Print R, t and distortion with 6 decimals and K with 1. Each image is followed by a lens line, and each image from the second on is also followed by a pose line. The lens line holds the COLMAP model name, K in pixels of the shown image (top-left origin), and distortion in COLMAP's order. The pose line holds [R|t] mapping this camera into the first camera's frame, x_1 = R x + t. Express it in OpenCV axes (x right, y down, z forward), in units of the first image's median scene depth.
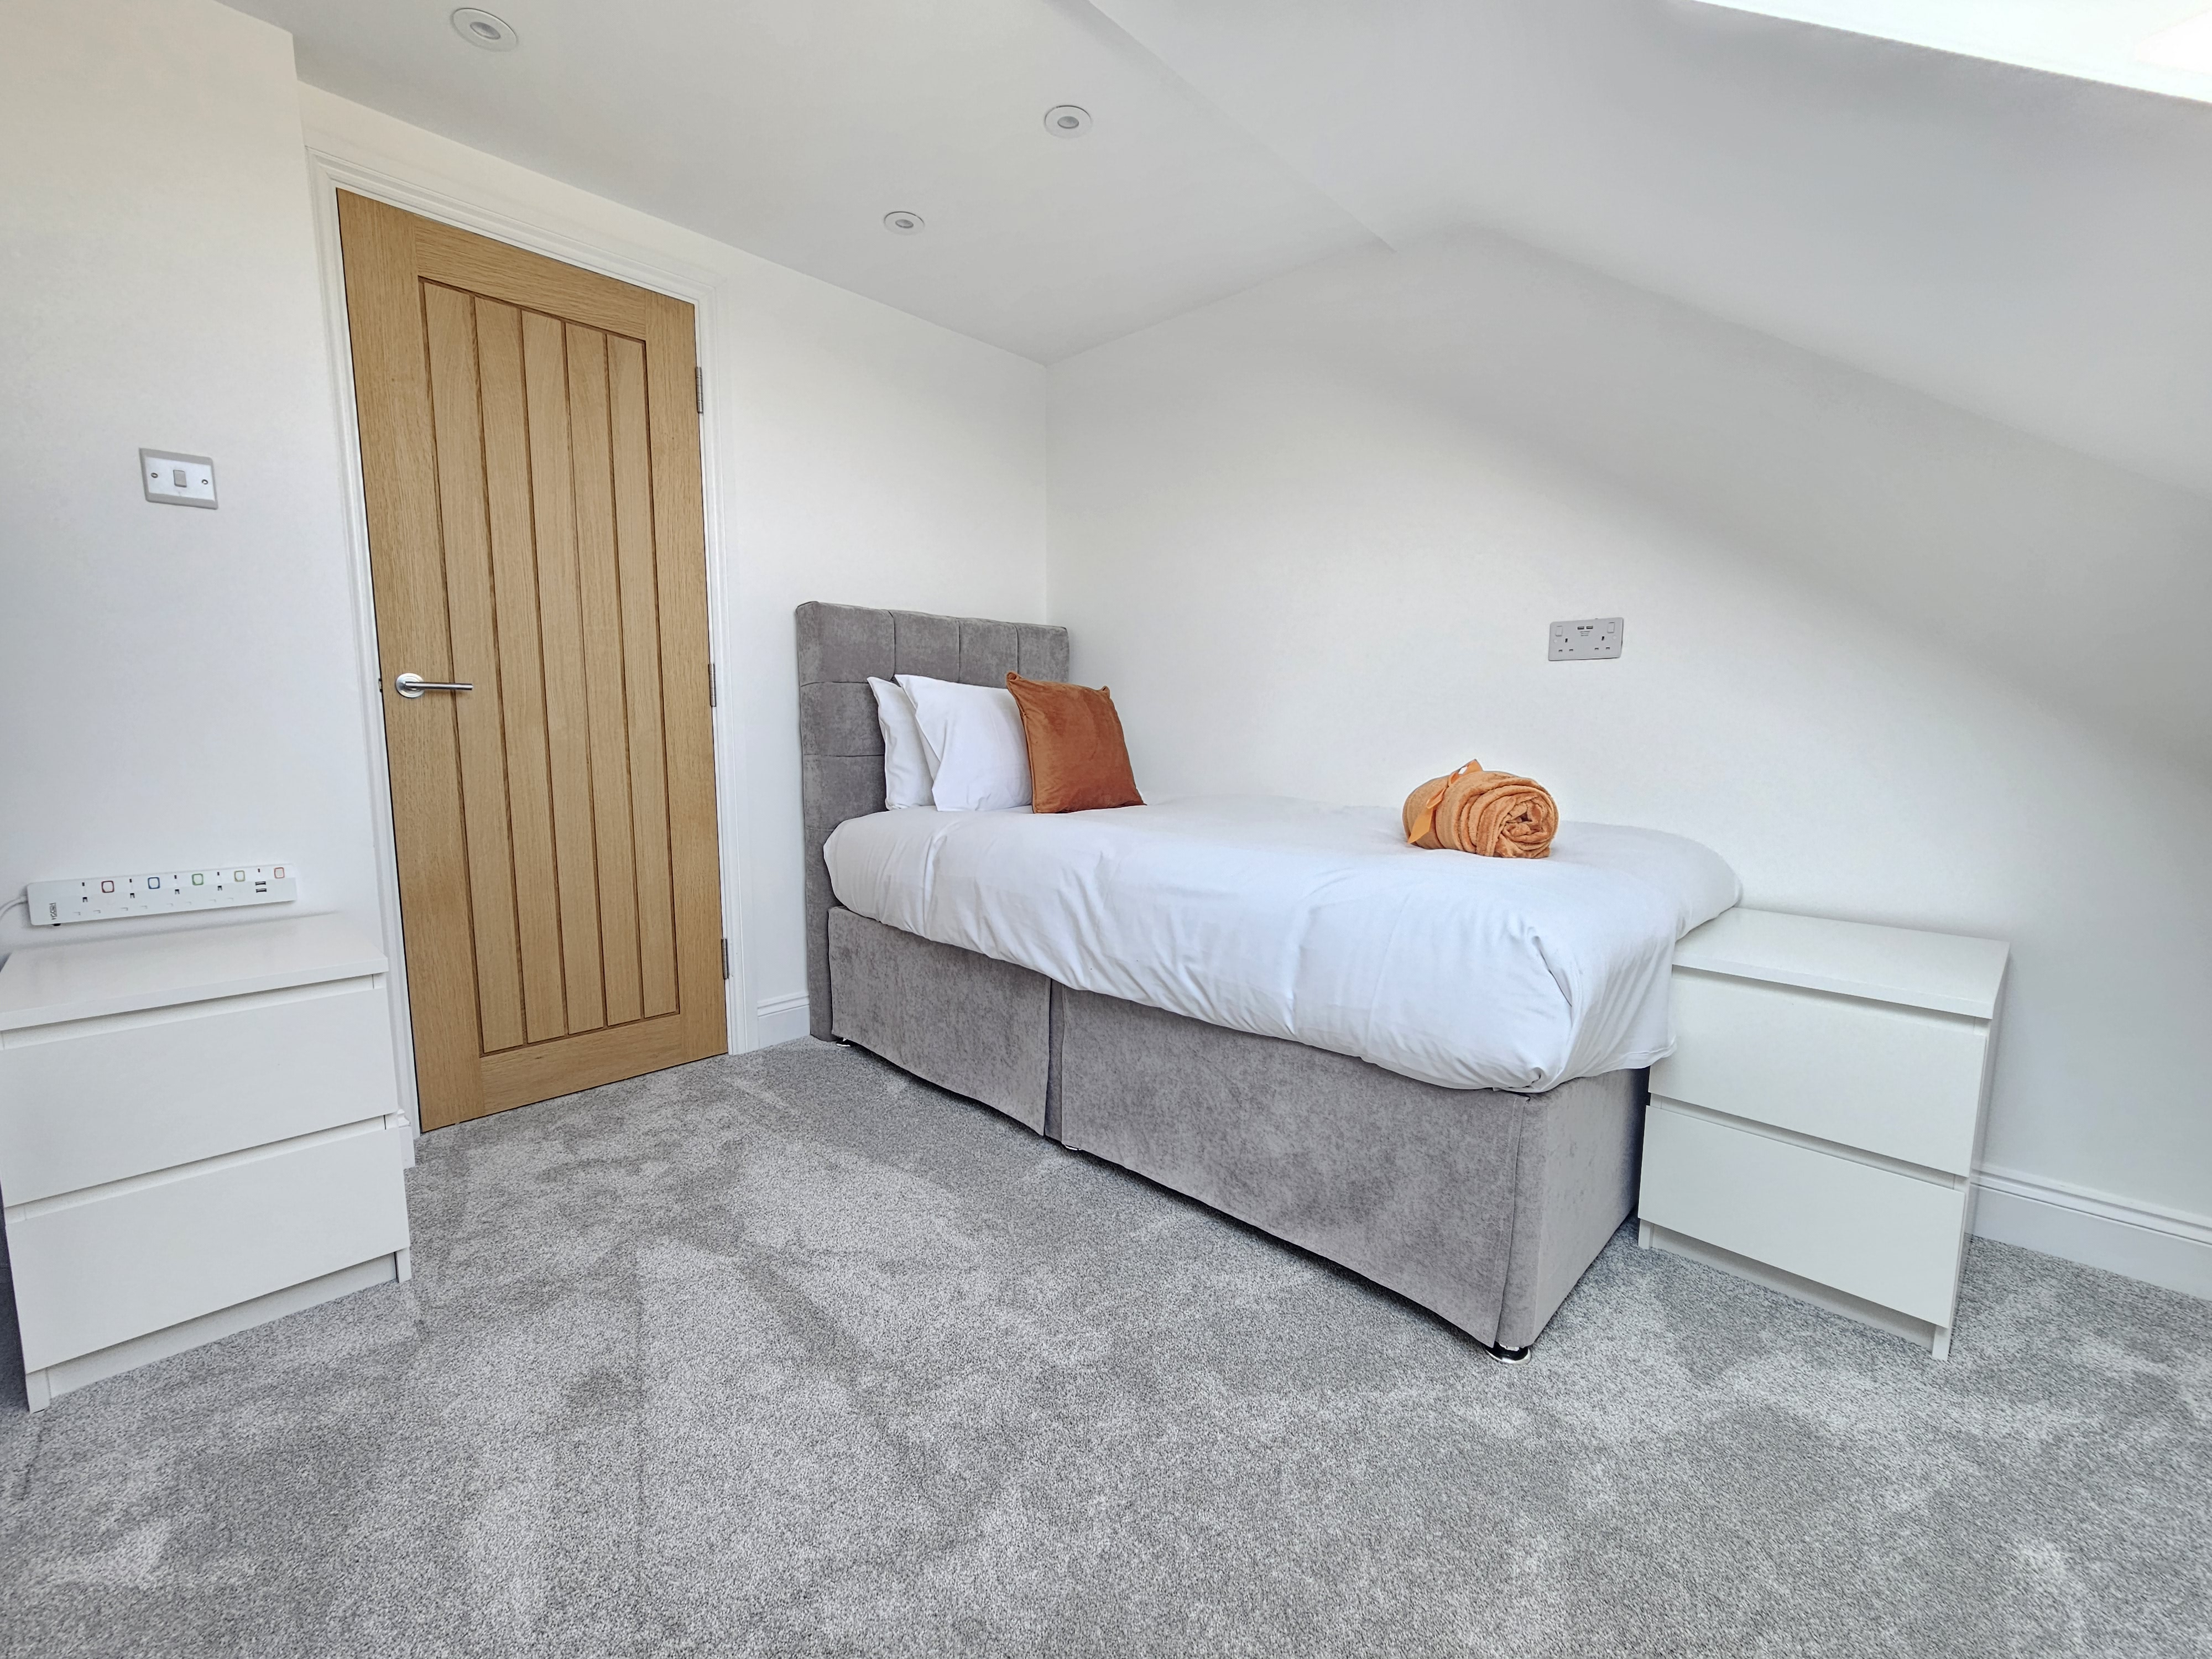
lens RADIAL K [[903.6, 0, 1111.5], [0, 903.6, 825.5], [0, 0, 1]] dist [-0.004615, -0.000425]
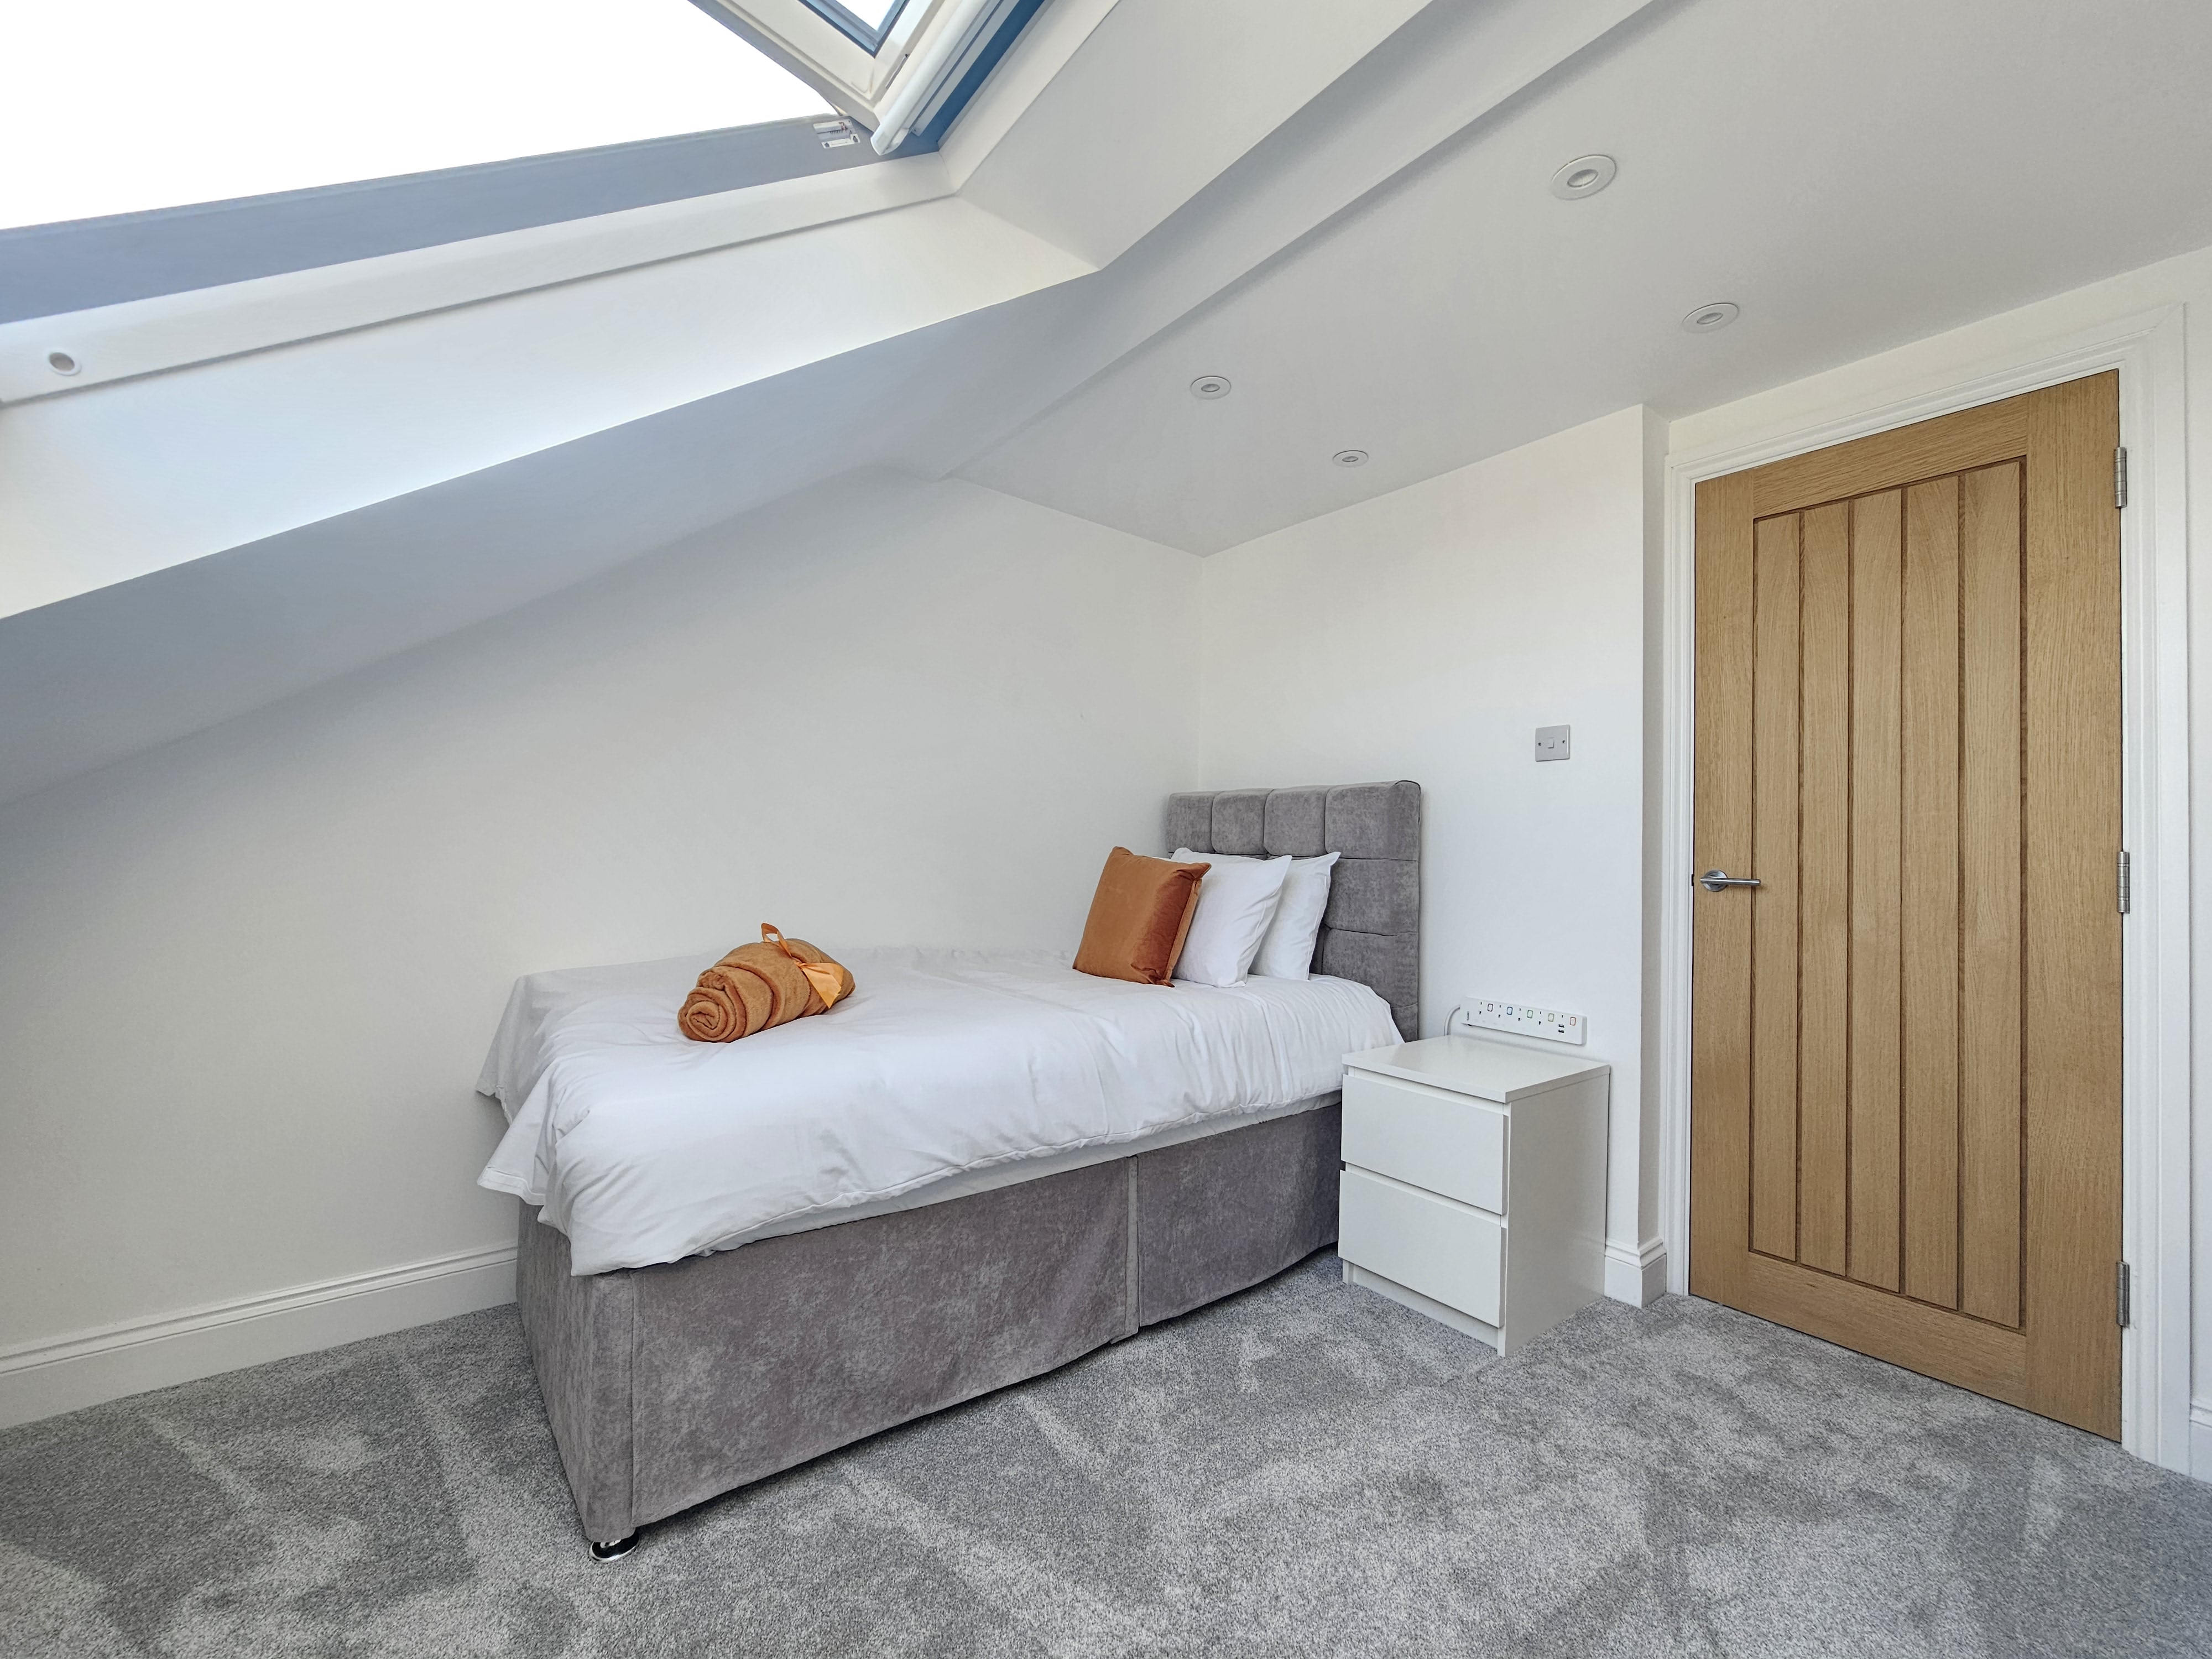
lens RADIAL K [[903.6, 0, 1110.3], [0, 903.6, 835.9], [0, 0, 1]] dist [-0.004615, -0.000425]
pose [[-0.138195, -0.031047, -0.989918, 0.408138], [-0.143476, 0.989593, -0.011007, -0.086734], [0.979958, 0.140508, -0.141211, 0.400494]]
